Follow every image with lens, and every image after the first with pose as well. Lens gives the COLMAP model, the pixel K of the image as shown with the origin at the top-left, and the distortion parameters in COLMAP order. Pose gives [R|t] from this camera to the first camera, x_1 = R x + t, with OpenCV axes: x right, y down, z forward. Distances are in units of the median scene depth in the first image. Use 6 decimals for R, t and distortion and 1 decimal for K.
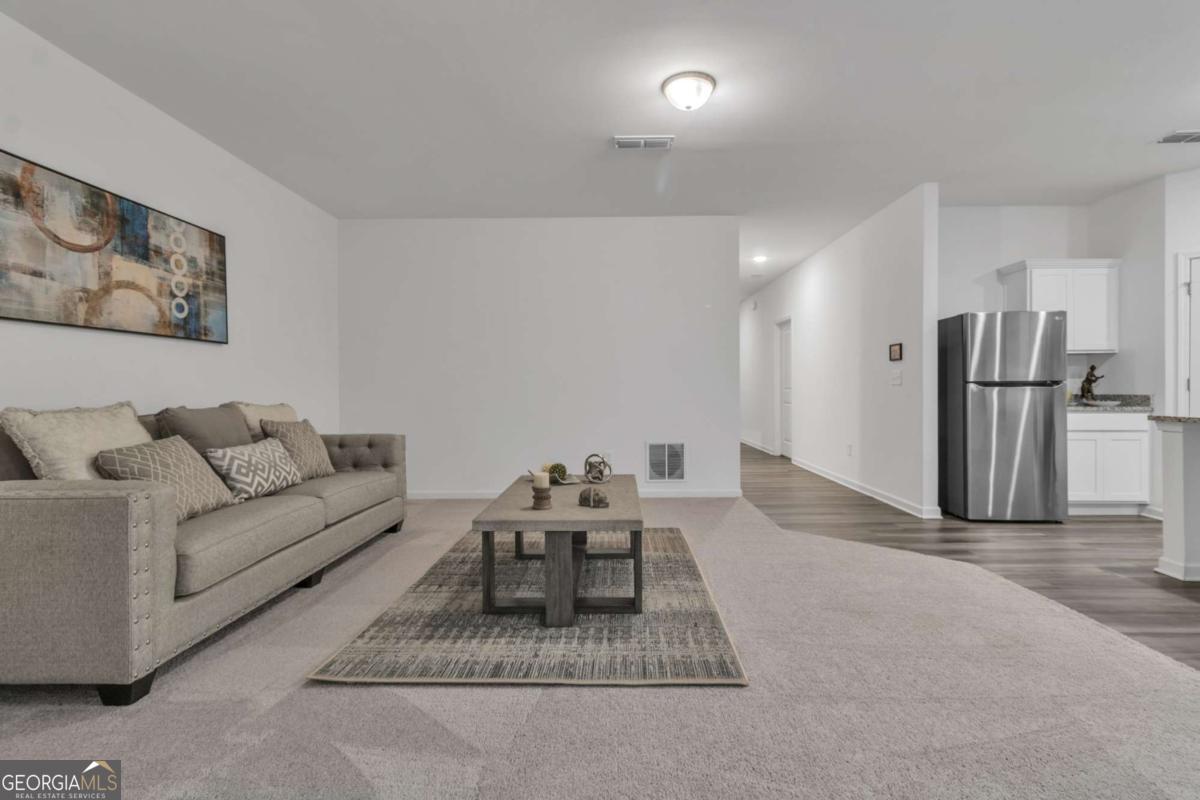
lens RADIAL K [[565.8, 0, 624.7], [0, 565.8, 391.1], [0, 0, 1]] dist [0.006641, -0.000516]
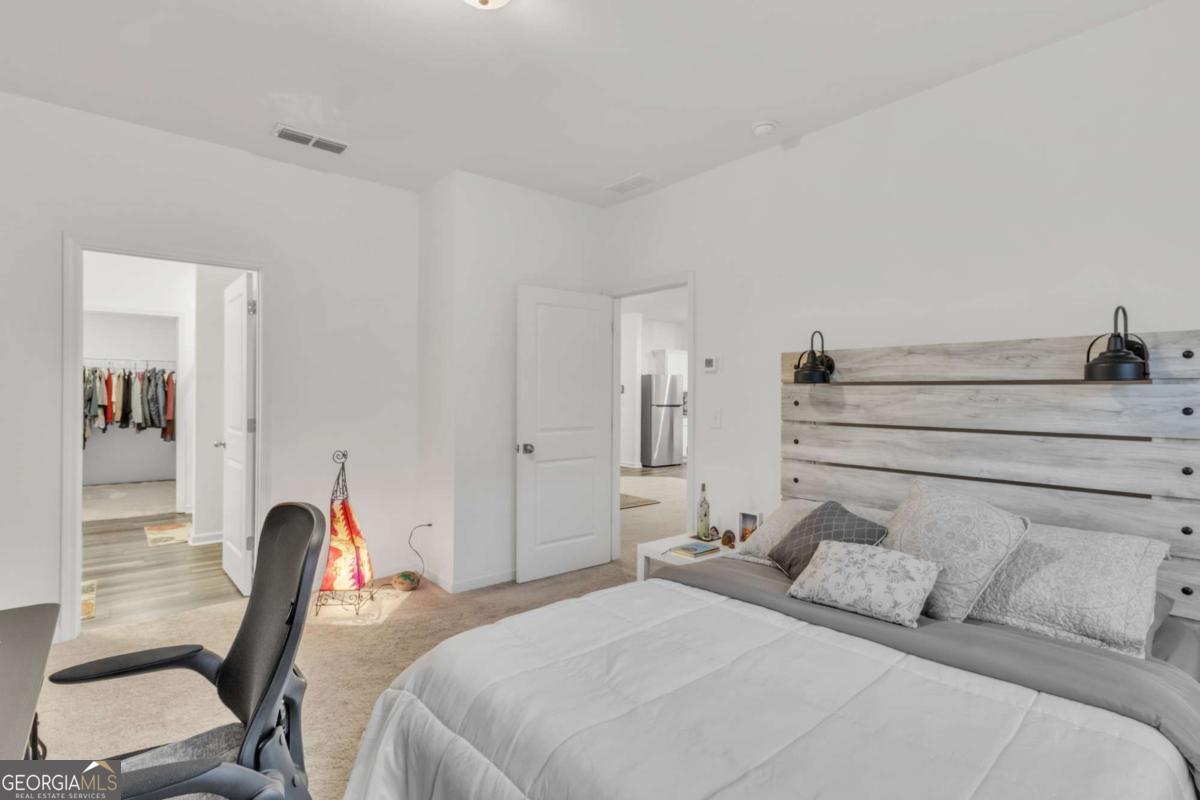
lens RADIAL K [[565.8, 0, 599.8], [0, 565.8, 399.8], [0, 0, 1]] dist [0.006641, -0.000516]
pose [[0.766501, 0.009530, 0.642172, -1.298918], [-0.008230, 0.999954, -0.005016, -0.030437], [-0.642190, -0.001440, 0.766544, -0.752874]]
